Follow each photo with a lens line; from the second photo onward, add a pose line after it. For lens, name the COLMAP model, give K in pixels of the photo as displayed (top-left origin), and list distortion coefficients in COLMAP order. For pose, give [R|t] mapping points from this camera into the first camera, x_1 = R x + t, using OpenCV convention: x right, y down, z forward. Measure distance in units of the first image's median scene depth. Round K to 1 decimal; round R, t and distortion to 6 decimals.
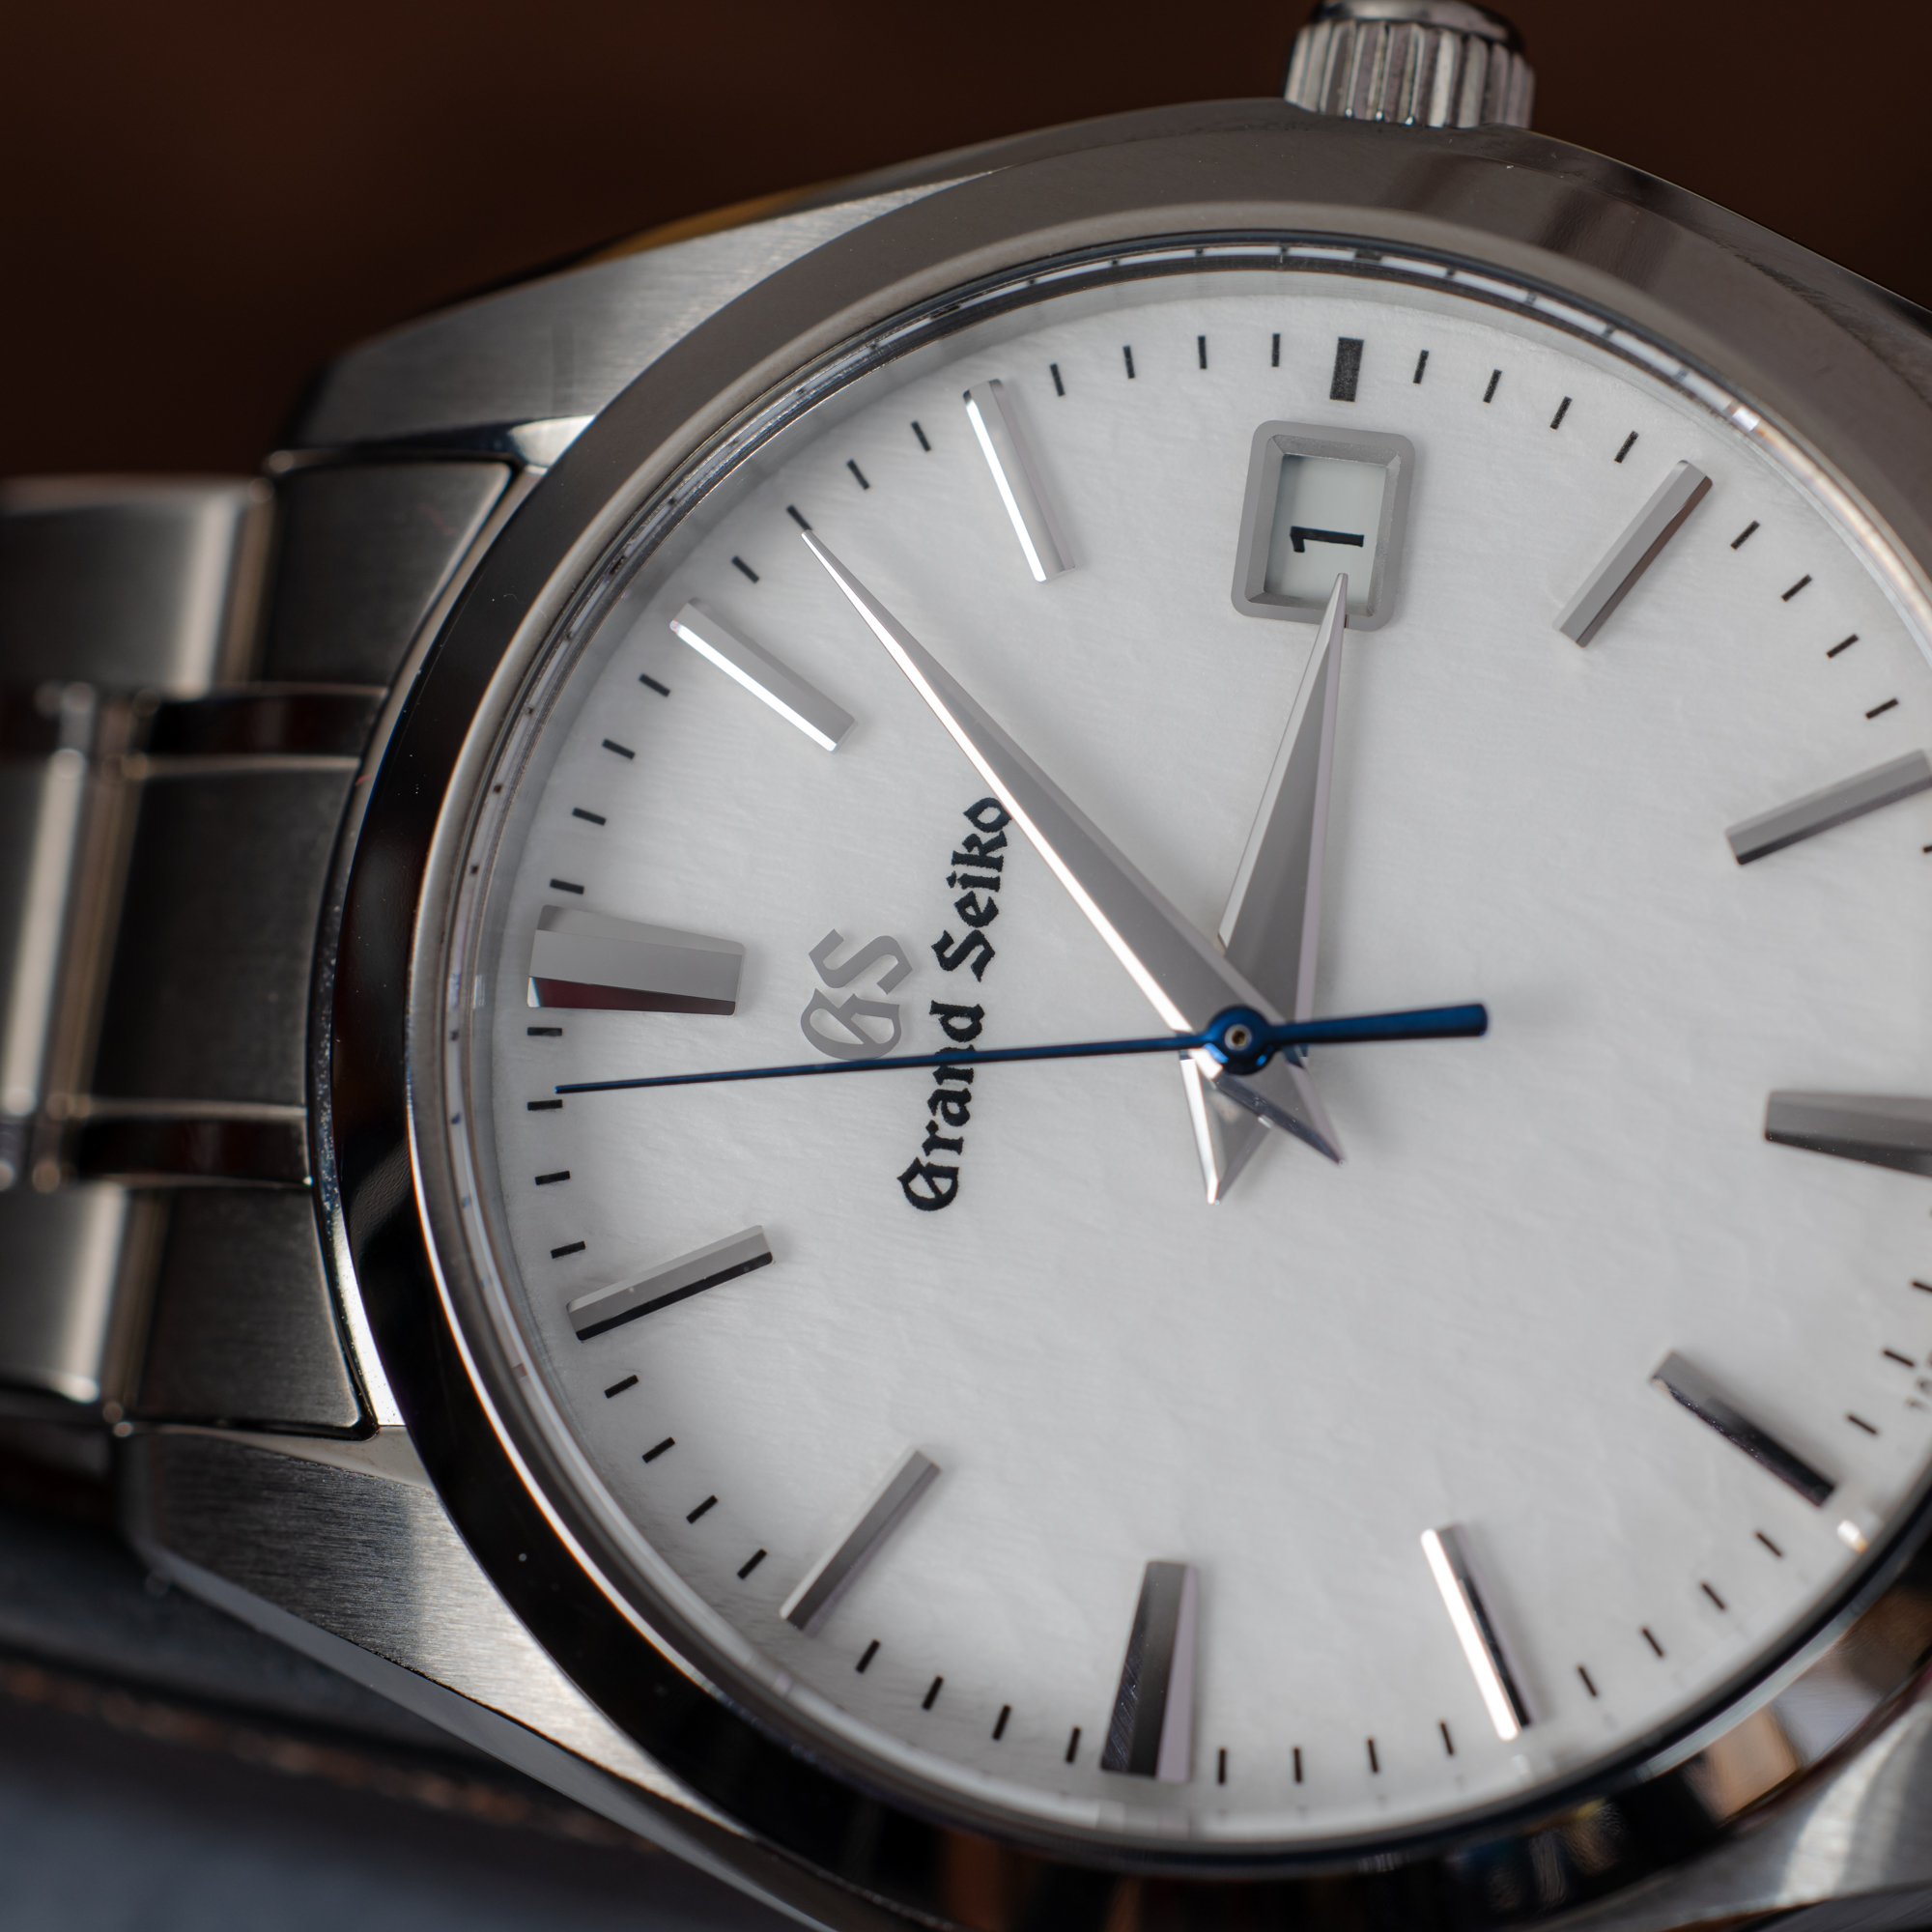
lens RADIAL K [[10148.7, 0, 966.0], [0, 10148.7, 966.0], [0, 0, 1]] dist [0.405992, 26.804531]
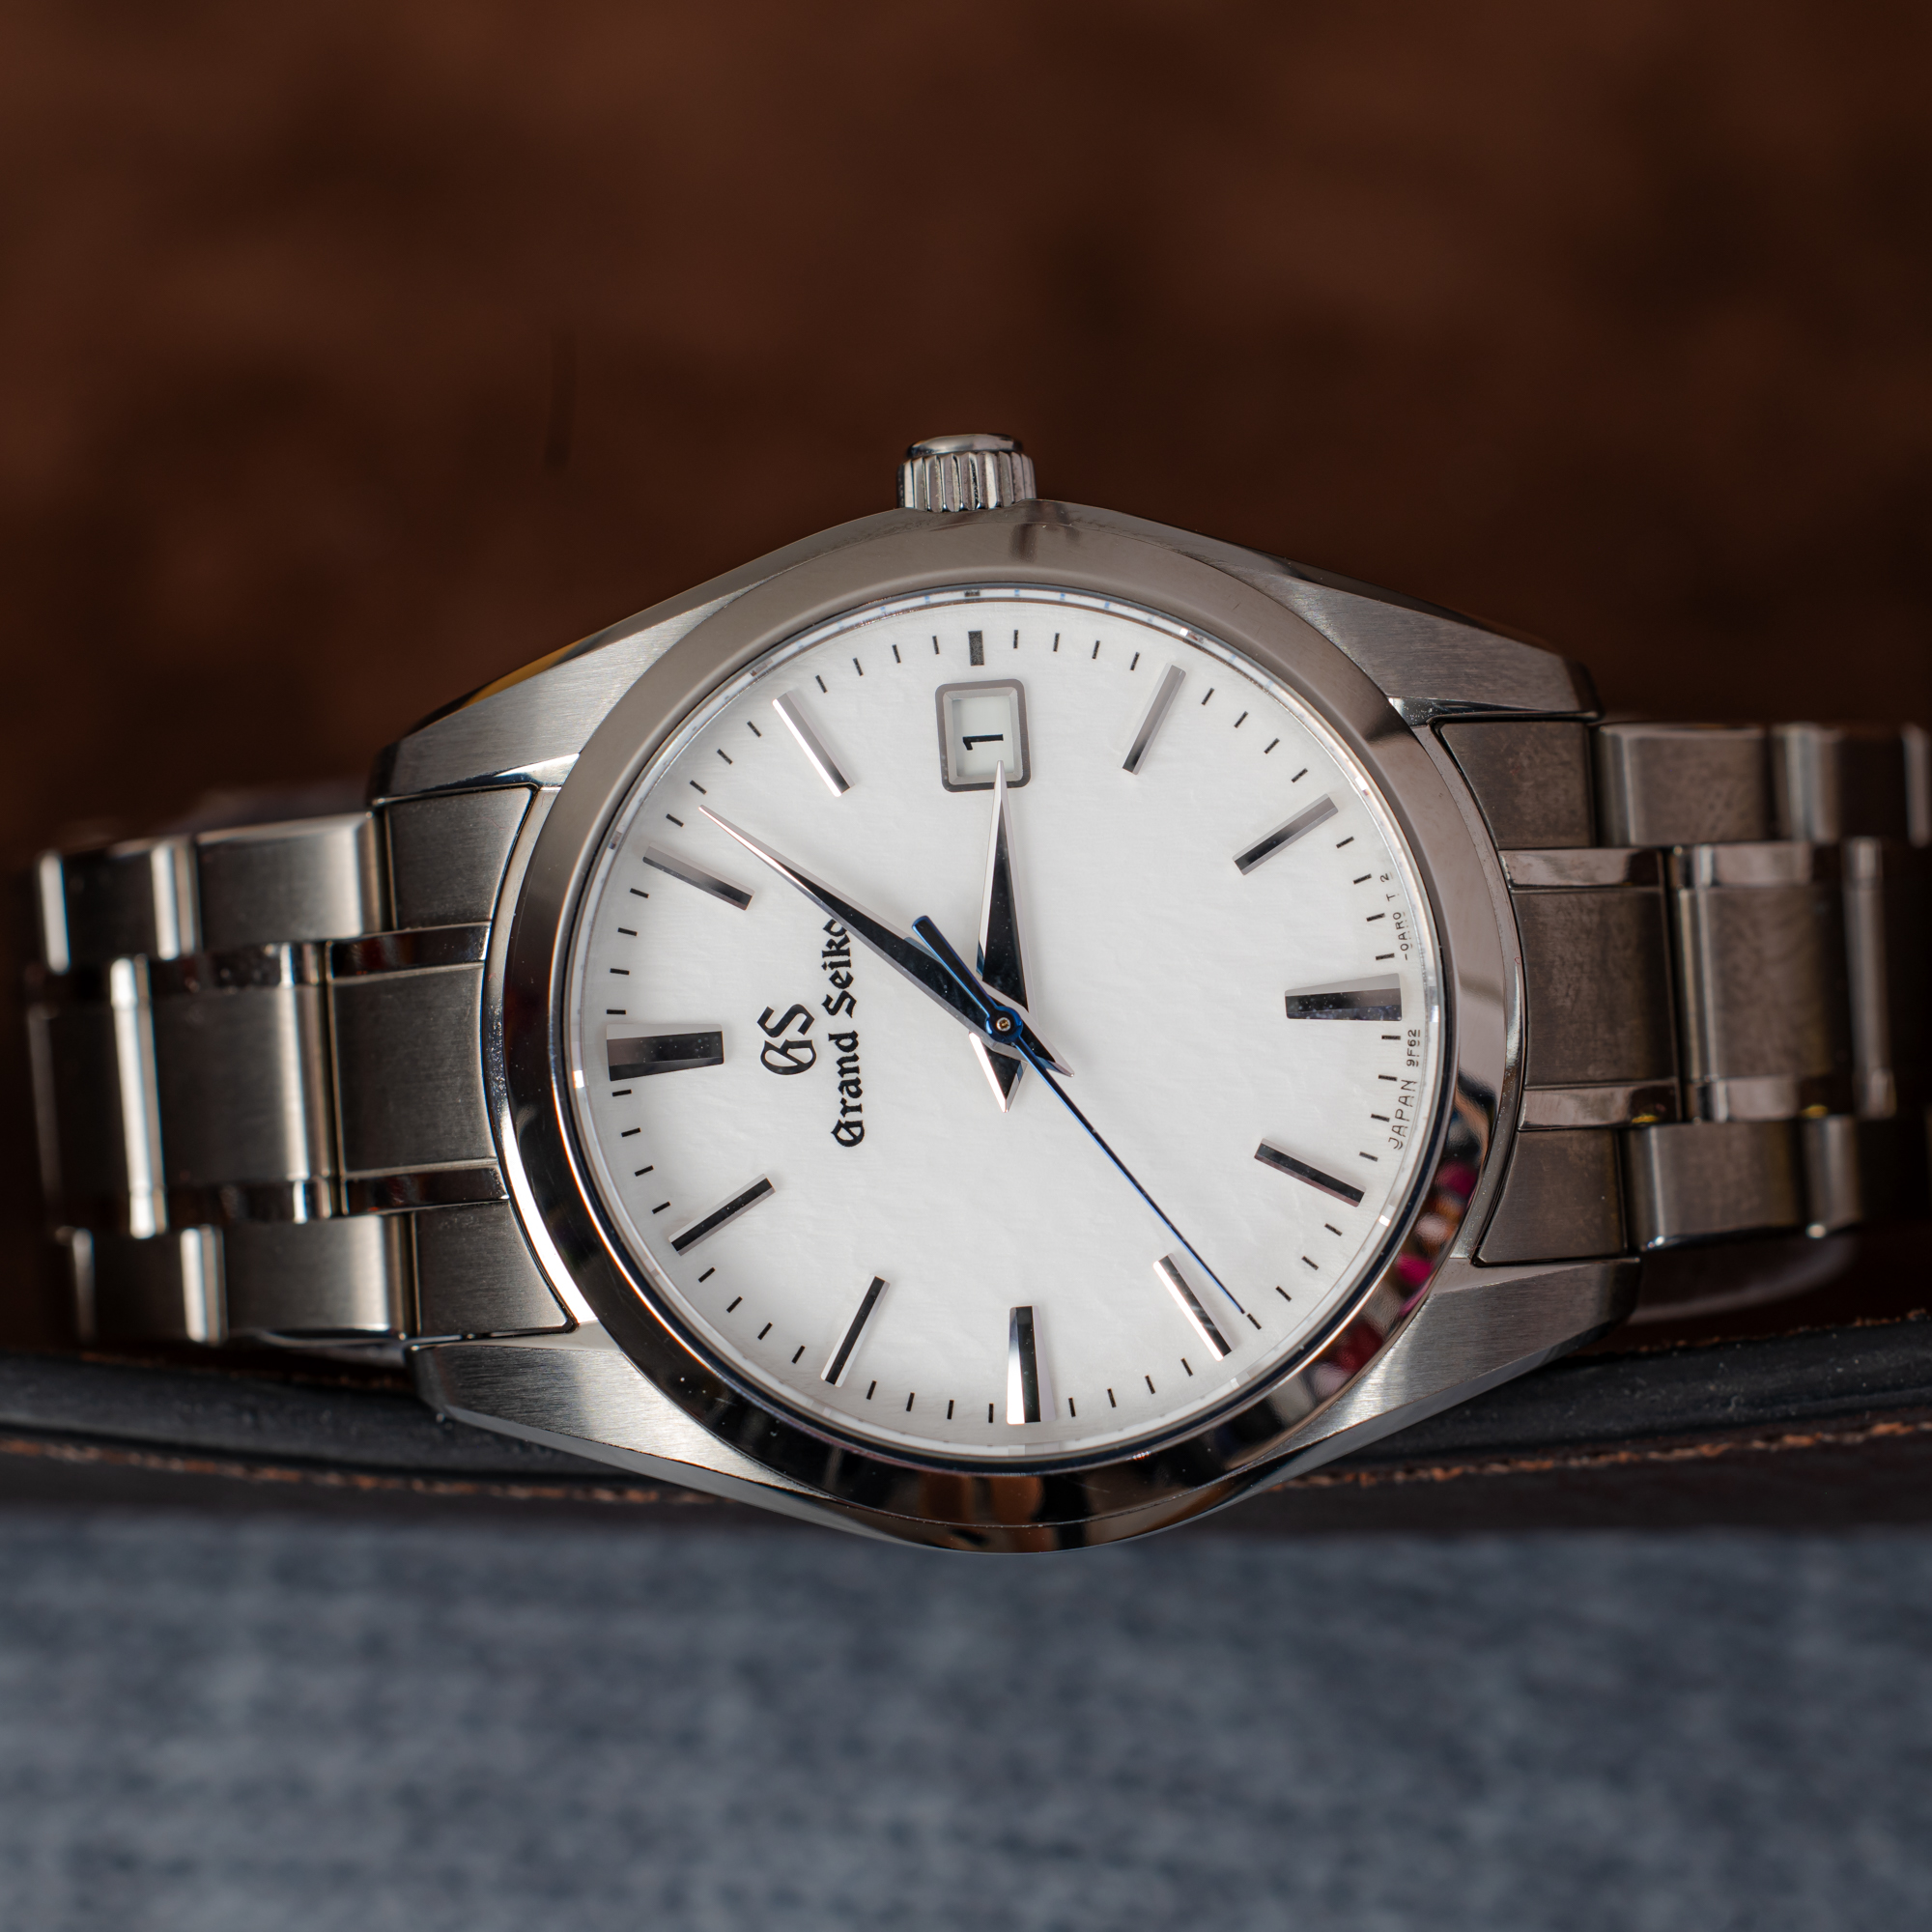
lens RADIAL K [[9478.5, 0, 966.0], [0, 9478.5, 966.0], [0, 0, 1]] dist [0.499471, 2.150063]
pose [[0.967983, -0.211171, 0.135706, -0.208490], [0.197067, 0.974173, 0.110234, -0.191796], [-0.155480, -0.079962, 0.984597, -0.685861]]
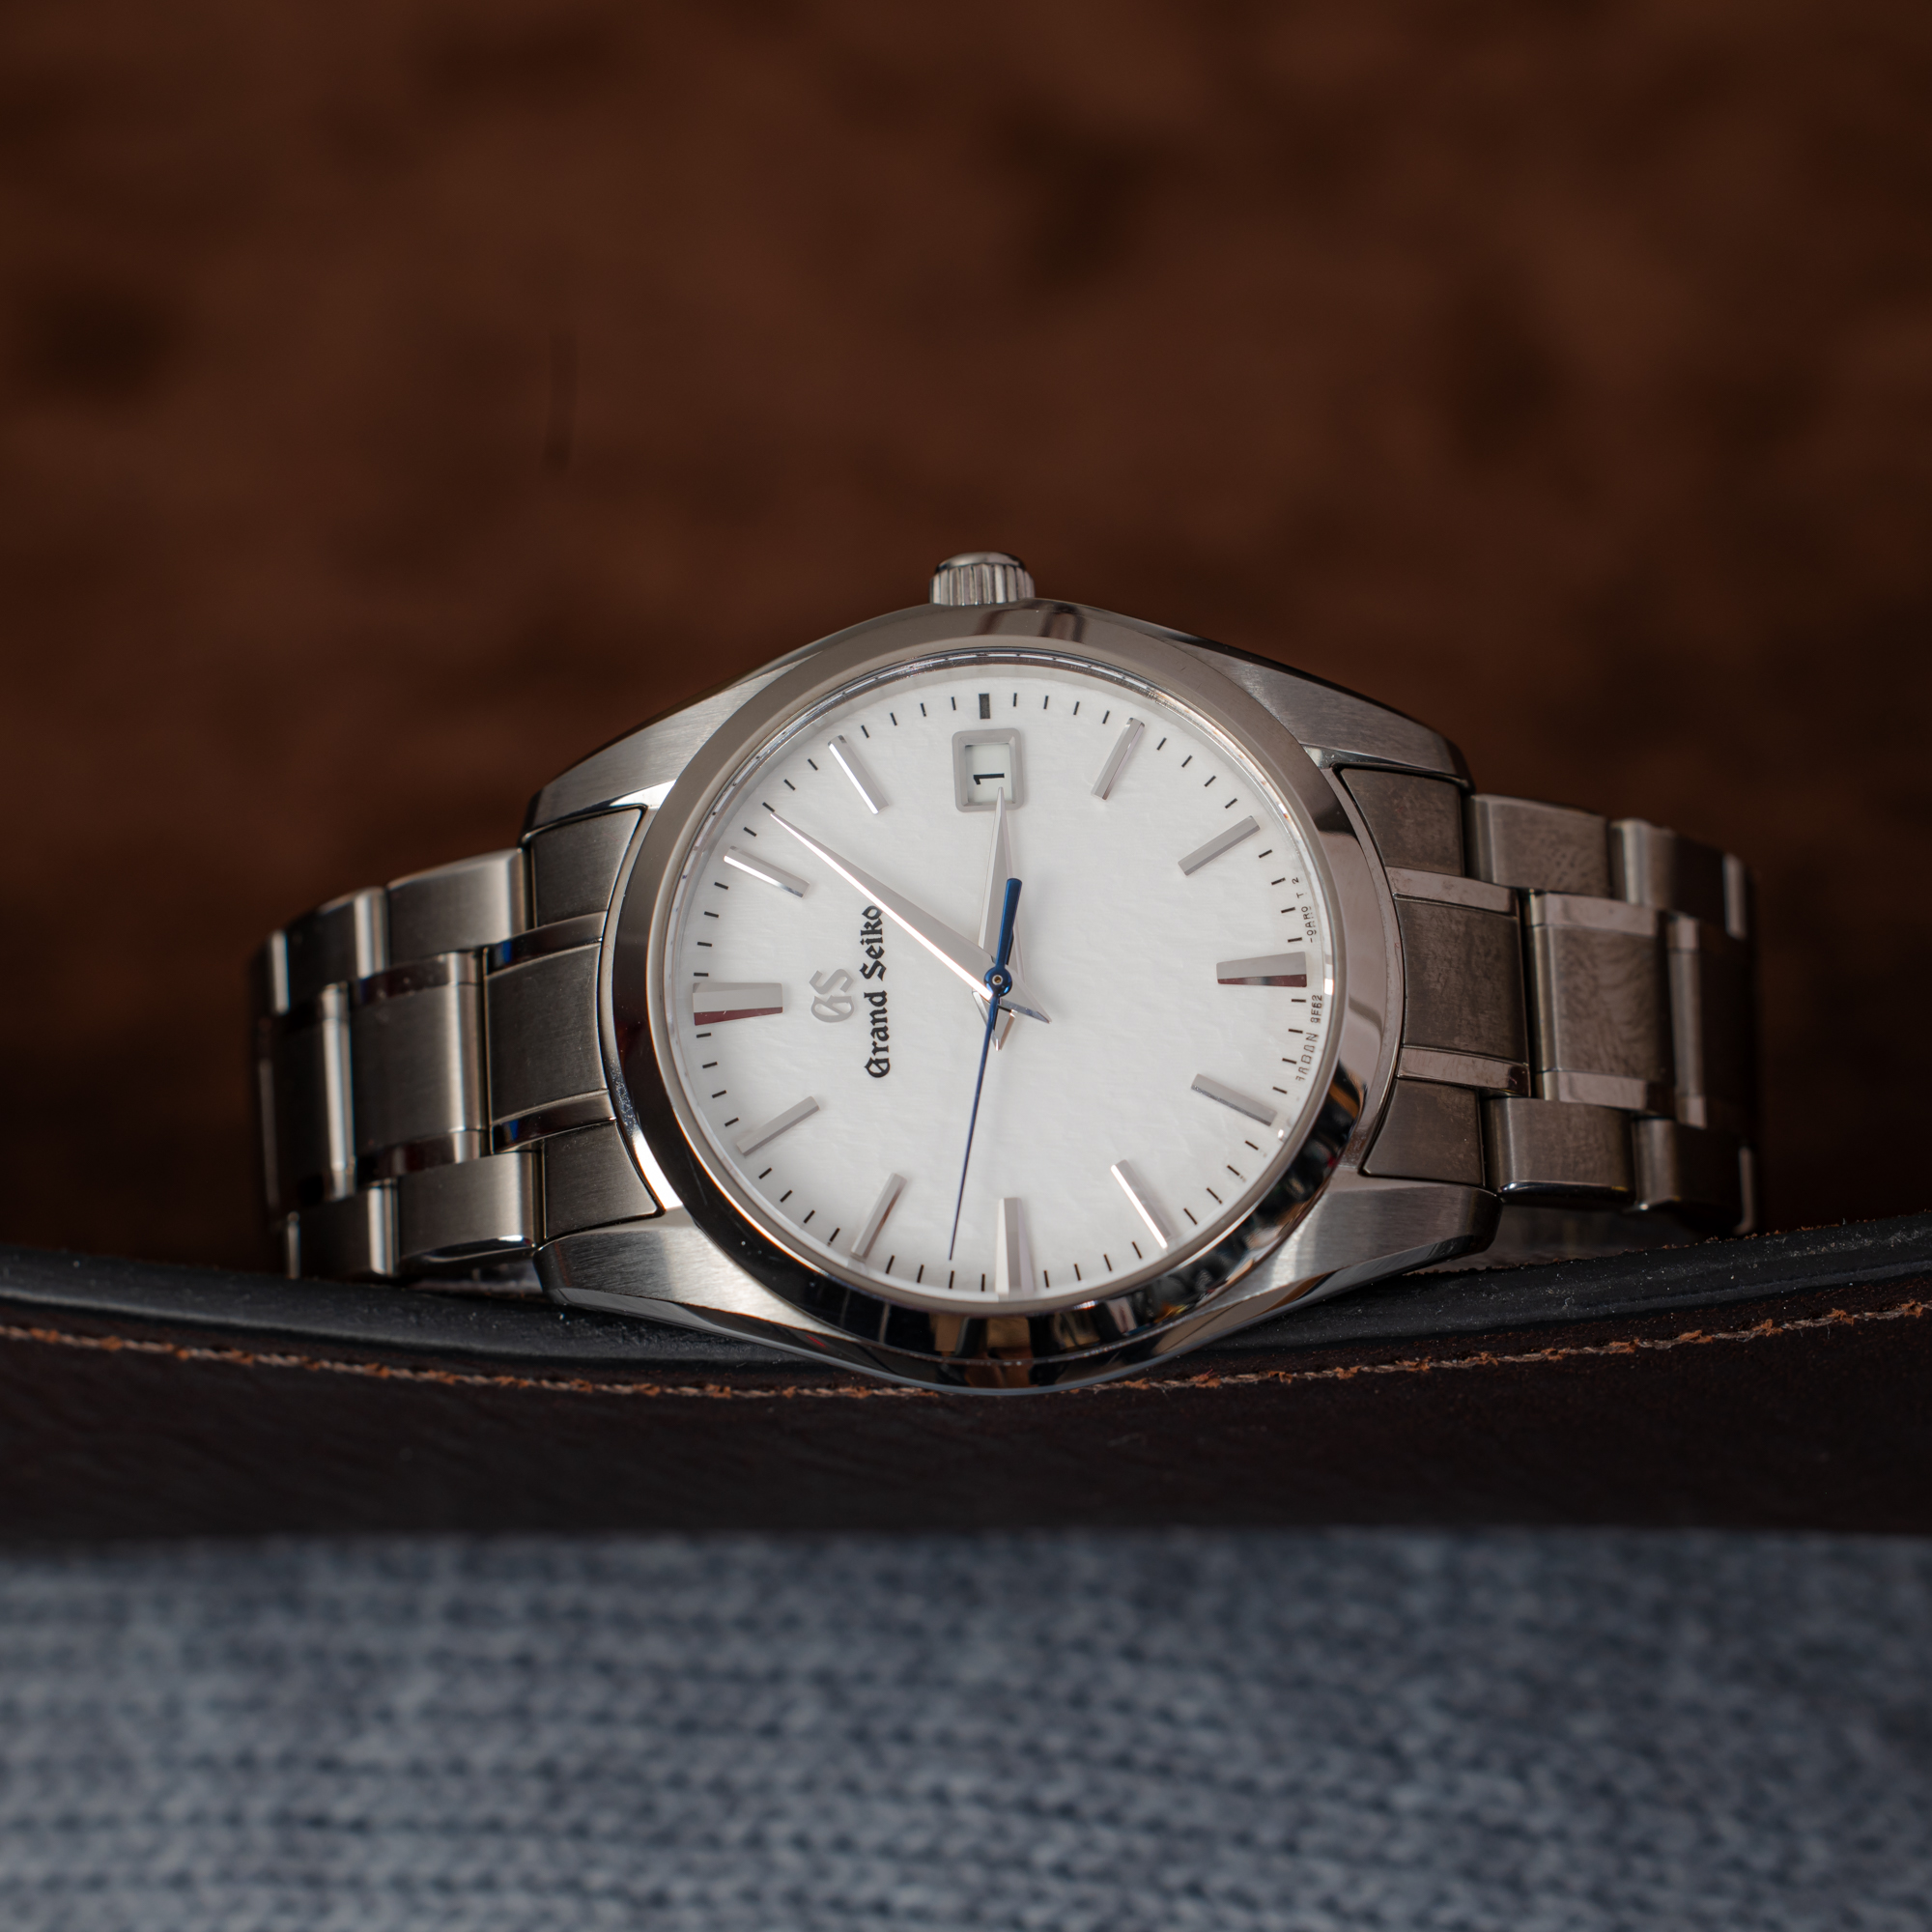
lens RADIAL K [[9478.5, 0, 966.0], [0, 9478.5, 966.0], [0, 0, 1]] dist [0.499471, 2.150063]
pose [[0.976994, -0.167548, 0.131945, -0.270790], [0.181337, 0.978275, -0.100472, 0.223880], [-0.112245, 0.122087, 0.986152, -1.185560]]
